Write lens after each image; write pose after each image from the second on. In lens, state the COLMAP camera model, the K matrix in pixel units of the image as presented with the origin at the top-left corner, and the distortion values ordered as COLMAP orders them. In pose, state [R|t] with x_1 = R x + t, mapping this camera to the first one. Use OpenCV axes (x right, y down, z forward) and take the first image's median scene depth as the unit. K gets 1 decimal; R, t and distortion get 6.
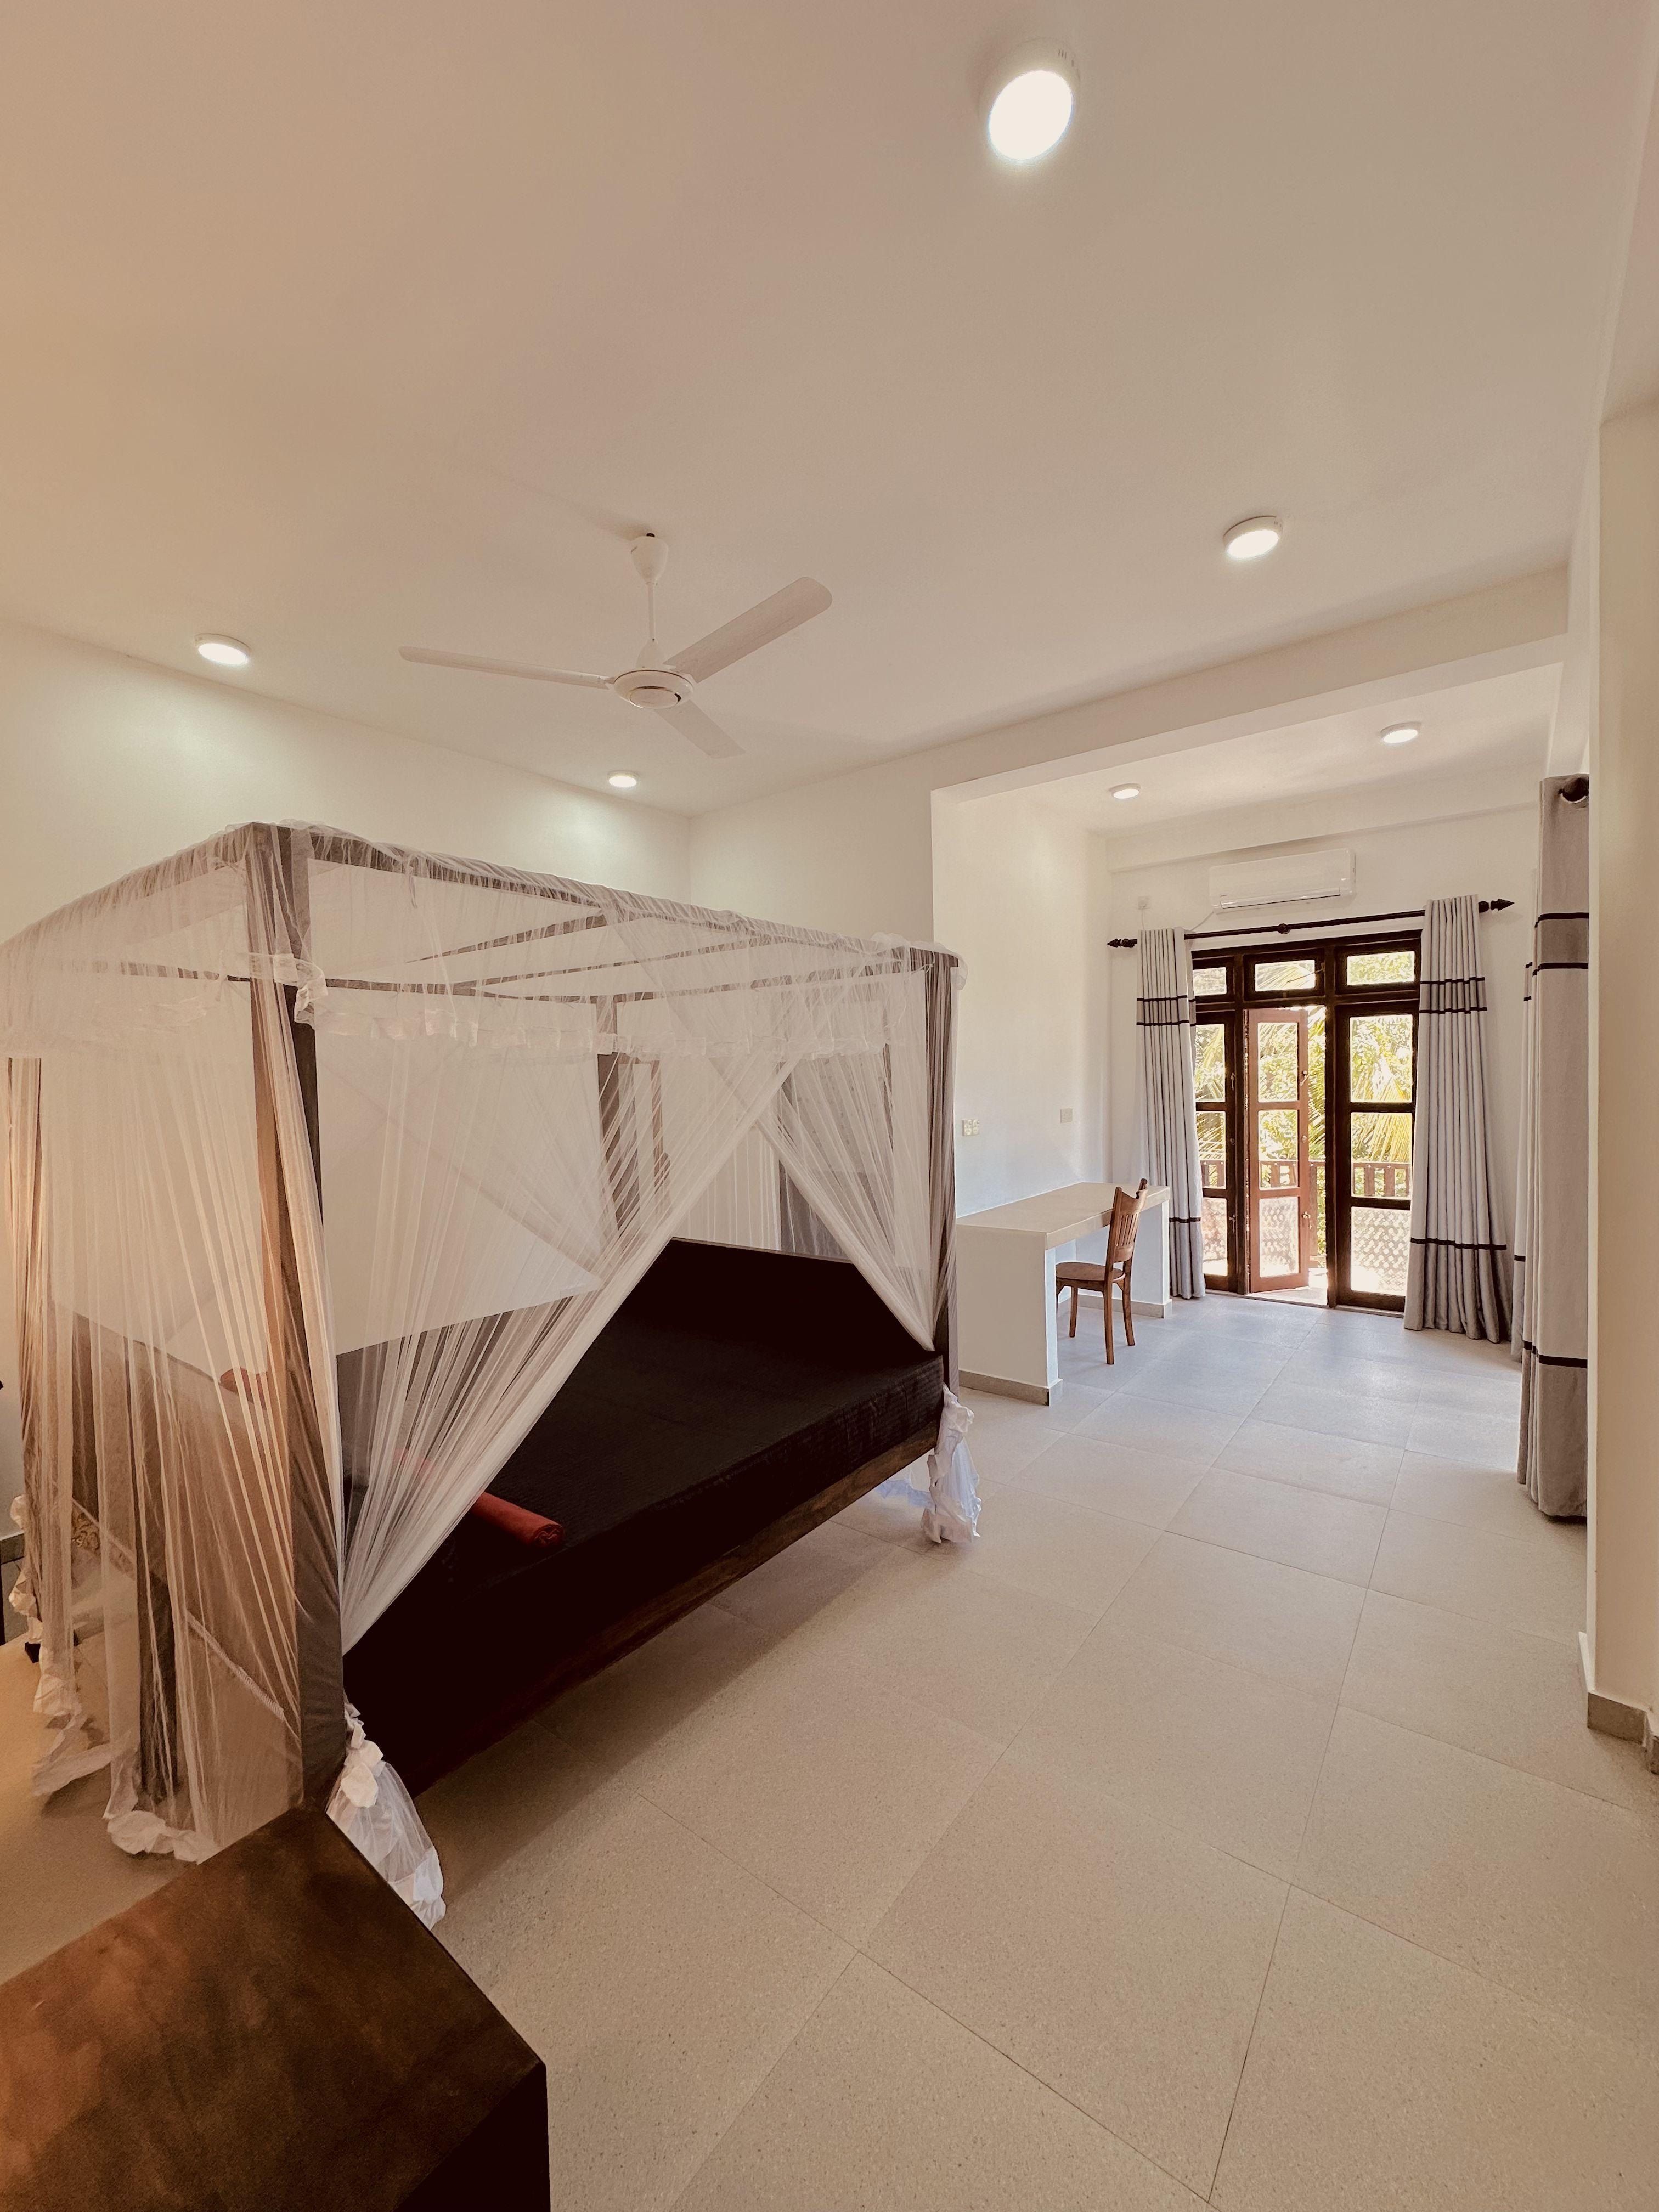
lens RADIAL K [[882.6, 0, 826.2], [0, 882.6, 1101.5], [0, 0, 1]] dist [0.000540, 0.000023]
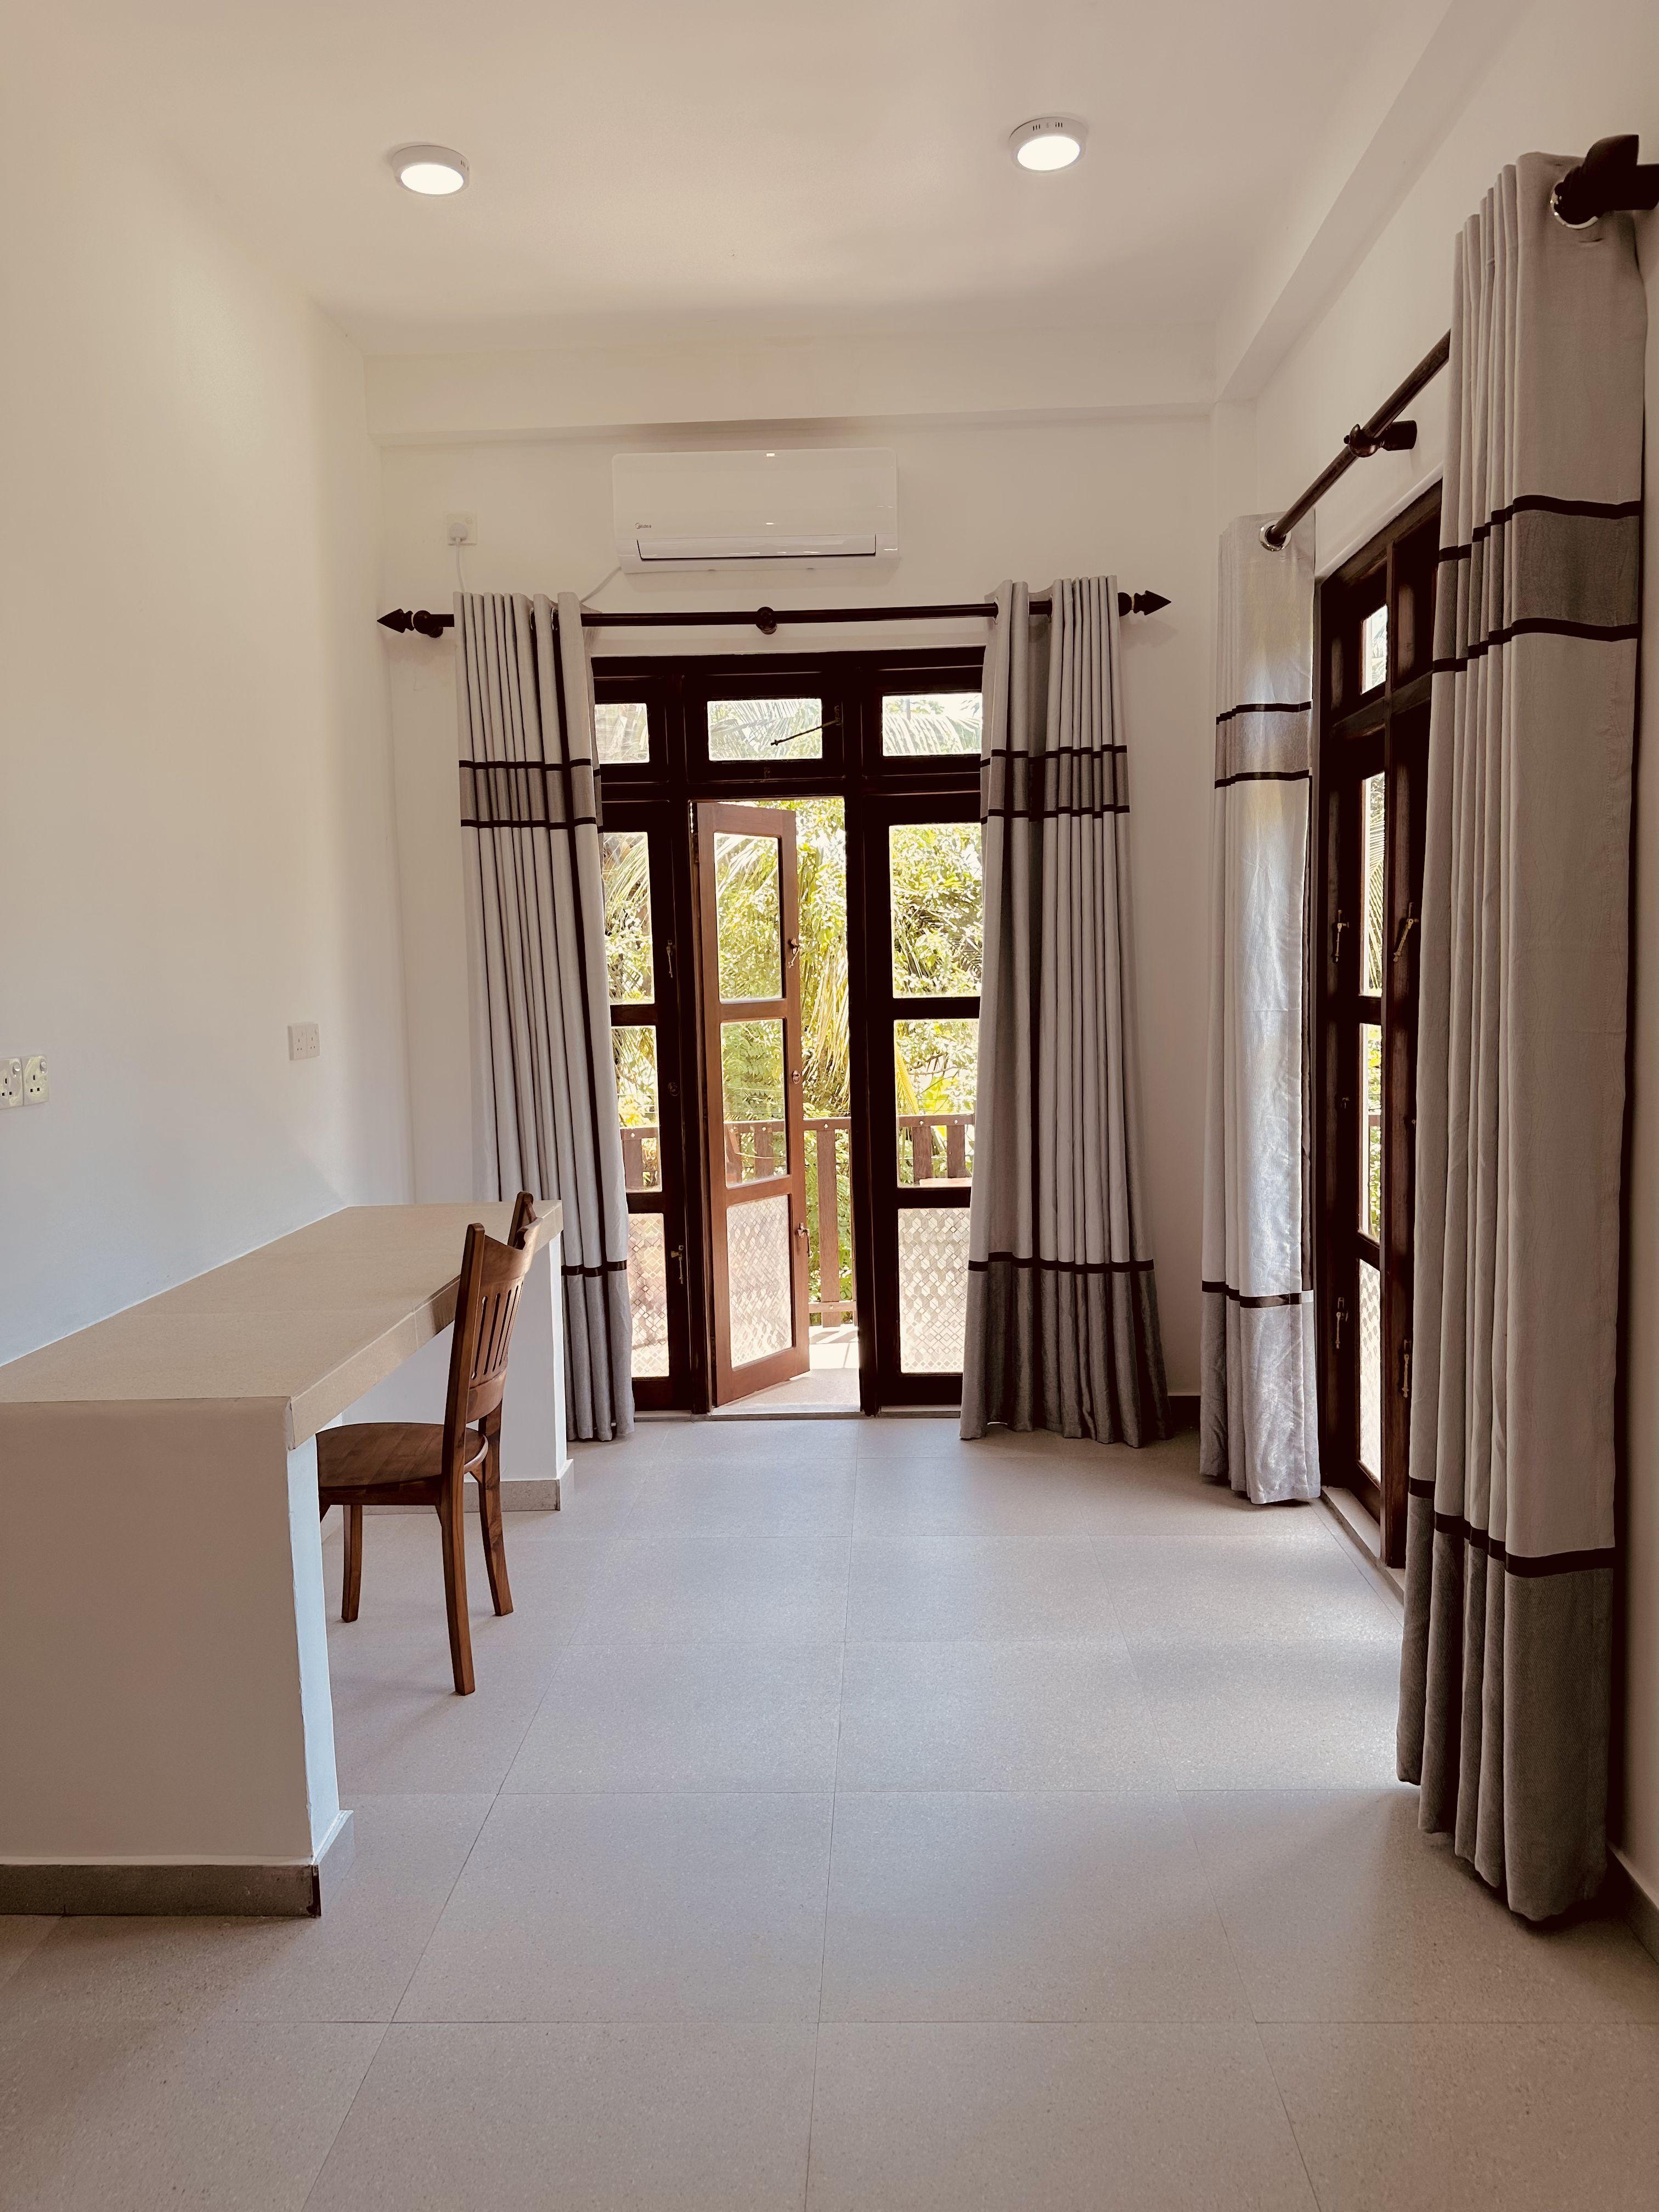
lens RADIAL K [[1535.4, 0, 827.7], [0, 1535.4, 1121.8], [0, 0, 1]] dist [0.108649, -0.158461]
pose [[0.814213, -0.058146, 0.577647, 0.063700], [0.023651, 0.997468, 0.067068, 0.010938], [-0.580084, -0.040945, 0.813527, 0.316289]]
